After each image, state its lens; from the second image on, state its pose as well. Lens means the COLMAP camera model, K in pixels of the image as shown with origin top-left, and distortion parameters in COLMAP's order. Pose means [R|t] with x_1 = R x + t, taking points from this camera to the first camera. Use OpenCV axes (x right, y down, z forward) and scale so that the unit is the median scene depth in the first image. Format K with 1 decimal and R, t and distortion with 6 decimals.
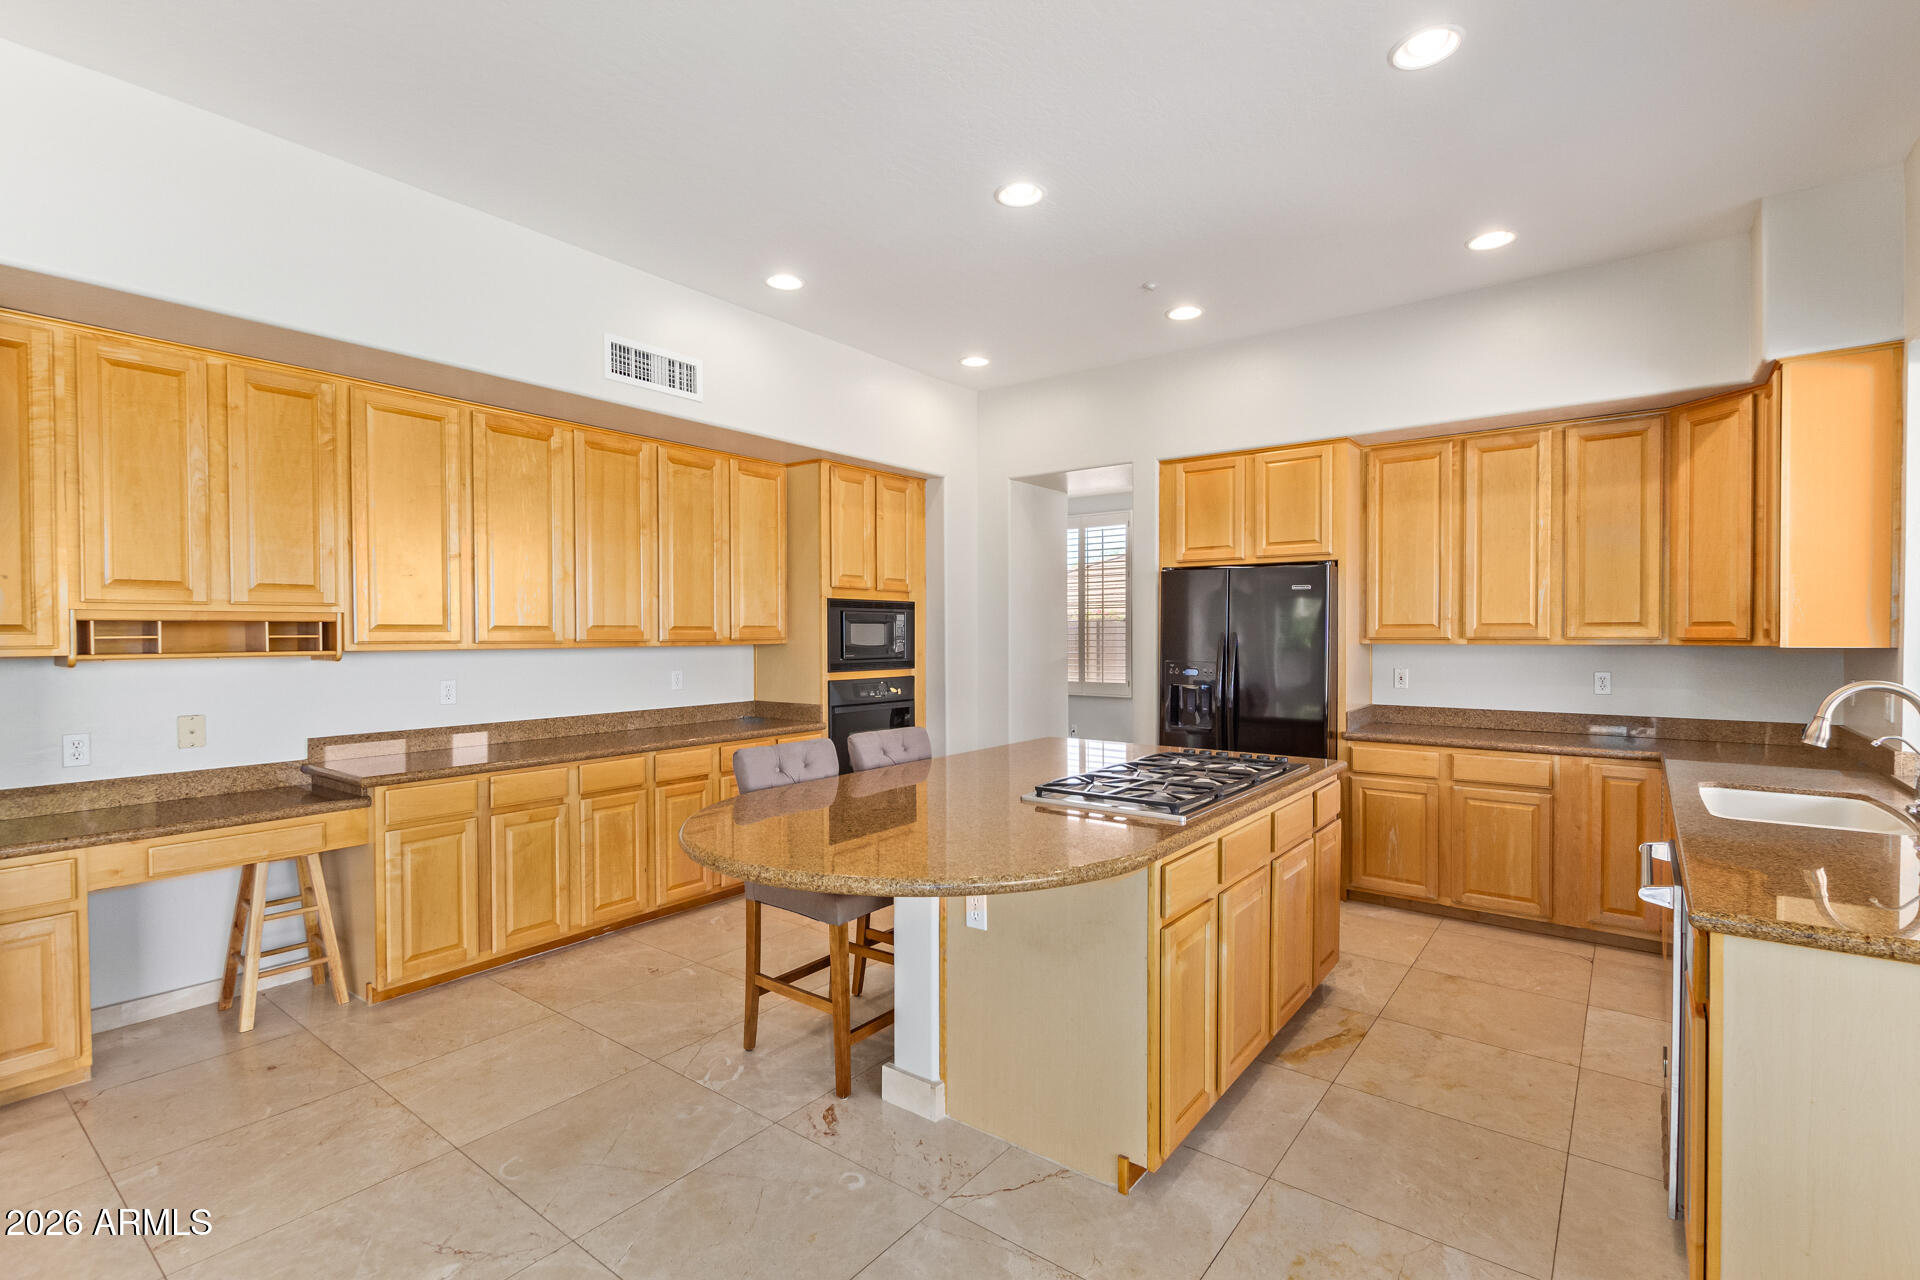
lens RADIAL K [[882.7, 0, 967.9], [0, 882.7, 644.2], [0, 0, 1]] dist [0.002994, 0.000562]
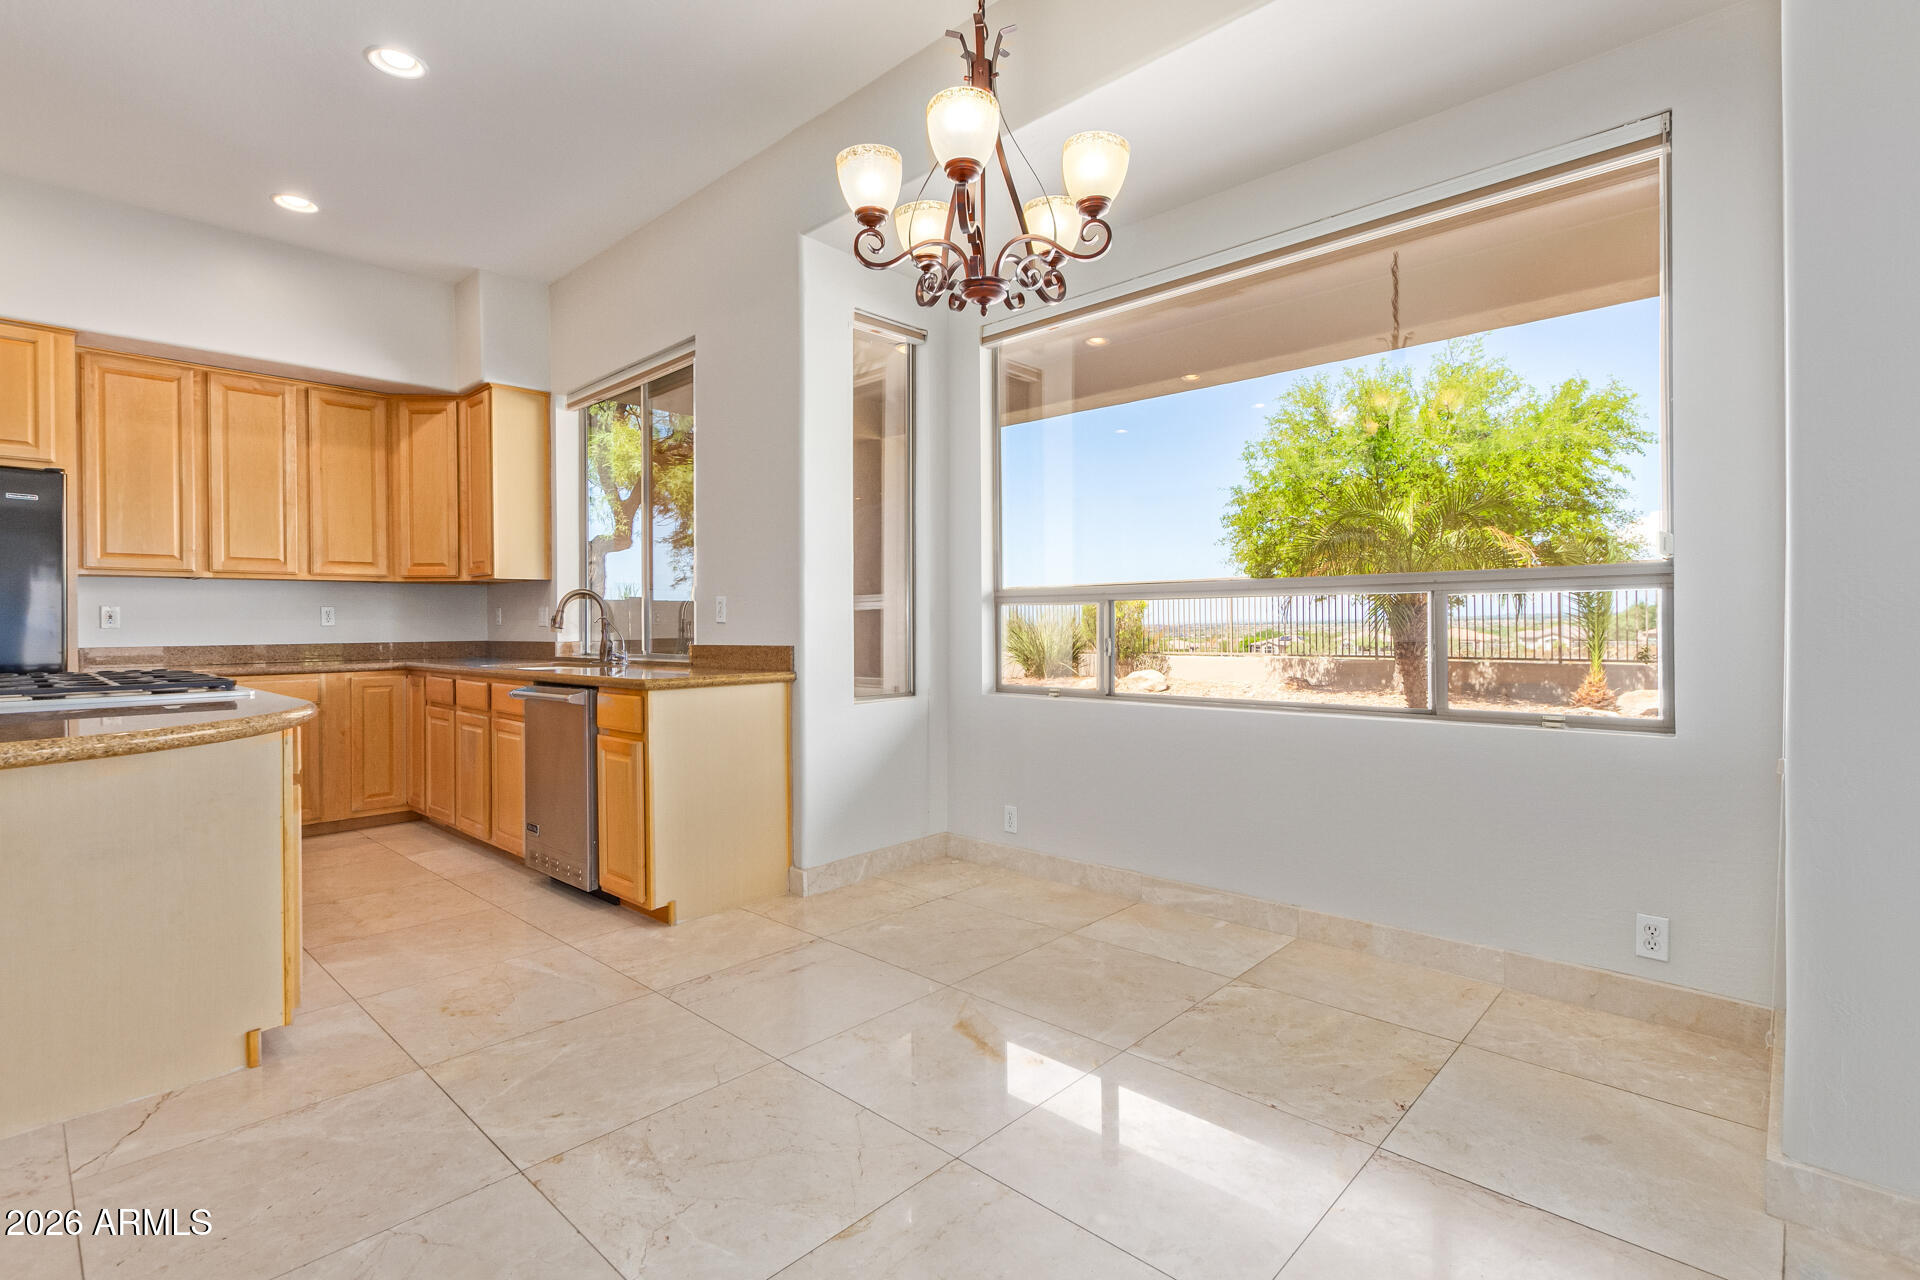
lens RADIAL K [[882.7, 0, 965.3], [0, 882.7, 628.4], [0, 0, 1]] dist [0.002994, 0.000562]
pose [[0.099690, -0.007441, 0.994991, -0.369233], [0.022502, 0.999733, 0.005222, 0.076076], [-0.994764, 0.021869, 0.099831, 0.056115]]
